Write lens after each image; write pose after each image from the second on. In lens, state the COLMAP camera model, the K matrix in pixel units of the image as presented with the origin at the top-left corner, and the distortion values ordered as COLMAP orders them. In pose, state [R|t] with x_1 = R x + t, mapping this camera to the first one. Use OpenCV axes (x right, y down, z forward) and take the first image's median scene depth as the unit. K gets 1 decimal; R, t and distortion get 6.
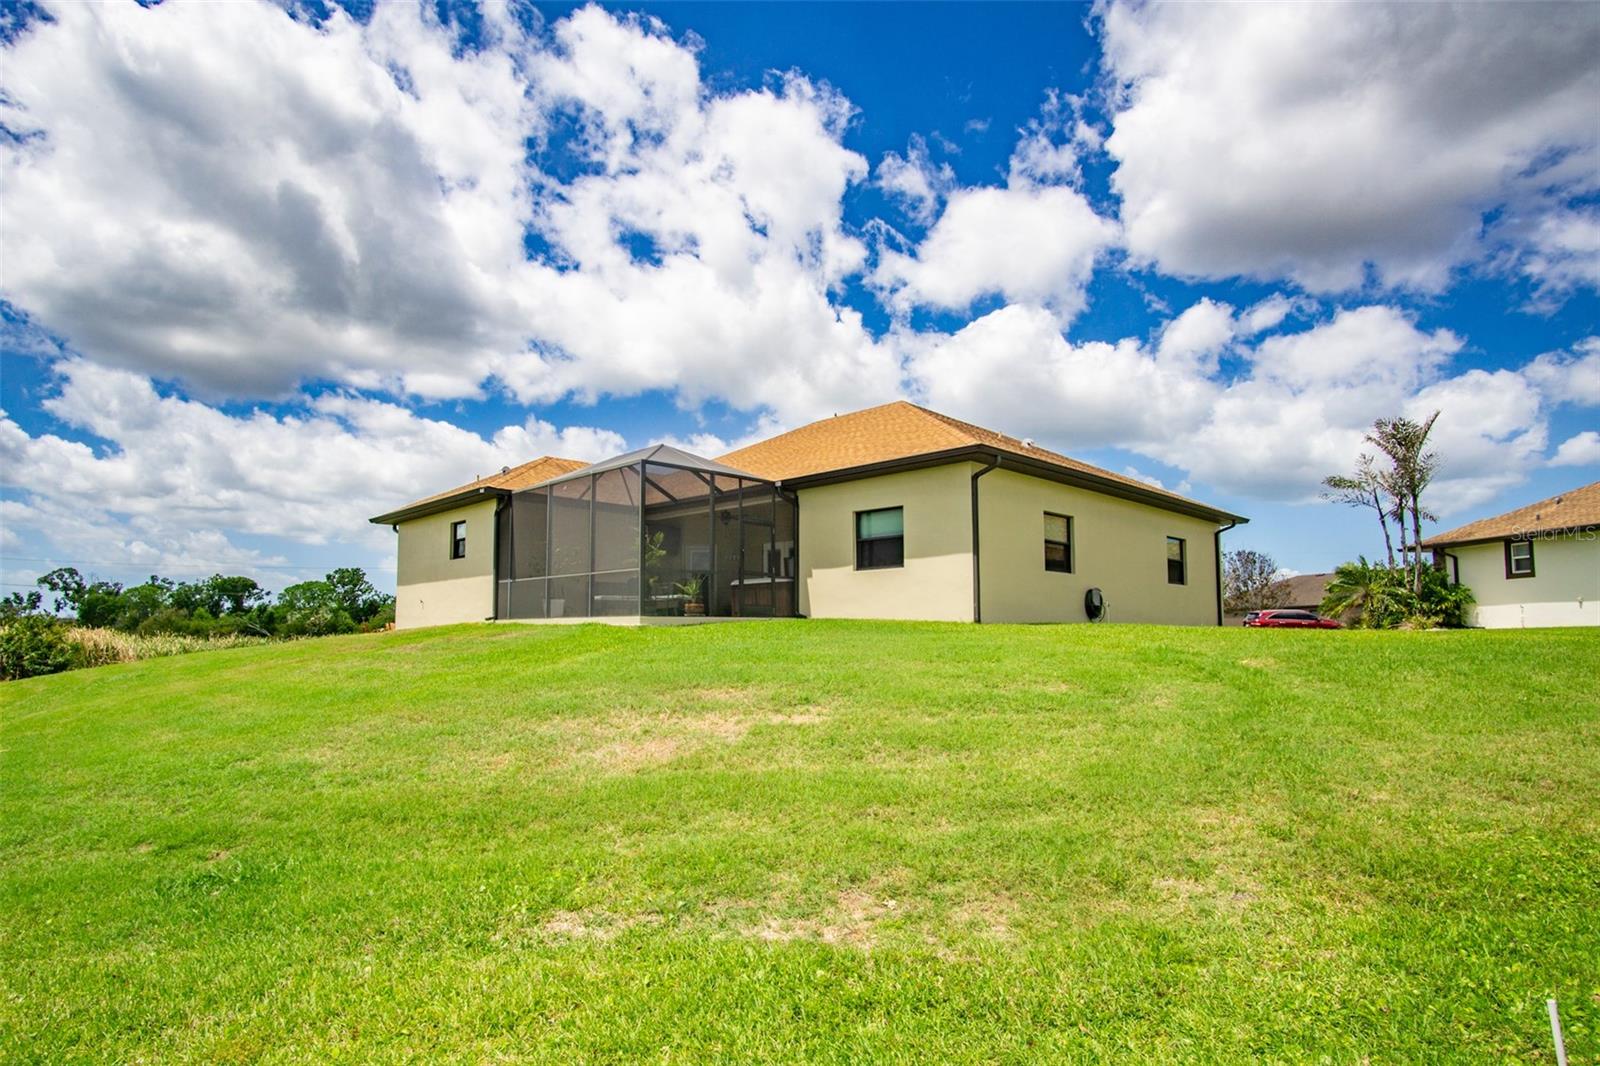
lens RADIAL K [[845.2, 0, 797.7], [0, 845.2, 571.8], [0, 0, 1]] dist [-0.015433, -0.000379]
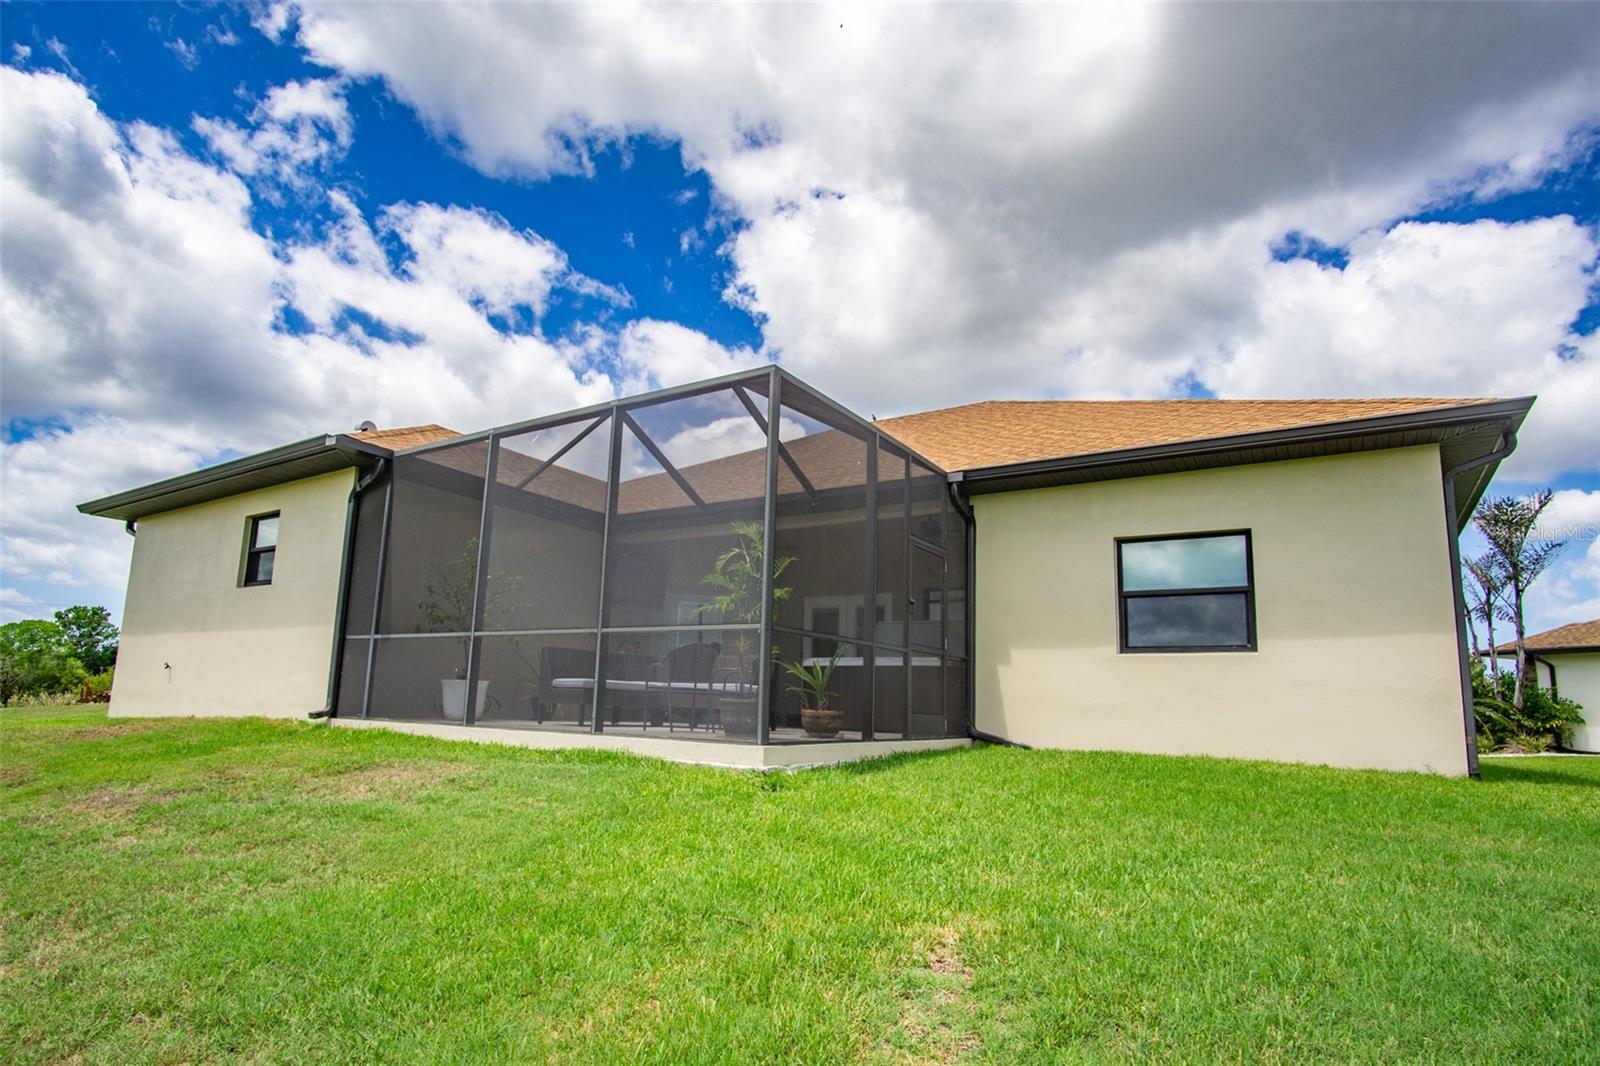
lens RADIAL K [[845.2, 0, 797.7], [0, 845.2, 571.8], [0, 0, 1]] dist [-0.015433, -0.000379]
pose [[0.976775, 0.069004, 0.202853, -0.201839], [-0.051361, 0.994526, -0.090993, 0.005306], [-0.208022, 0.078461, 0.974972, 0.474006]]
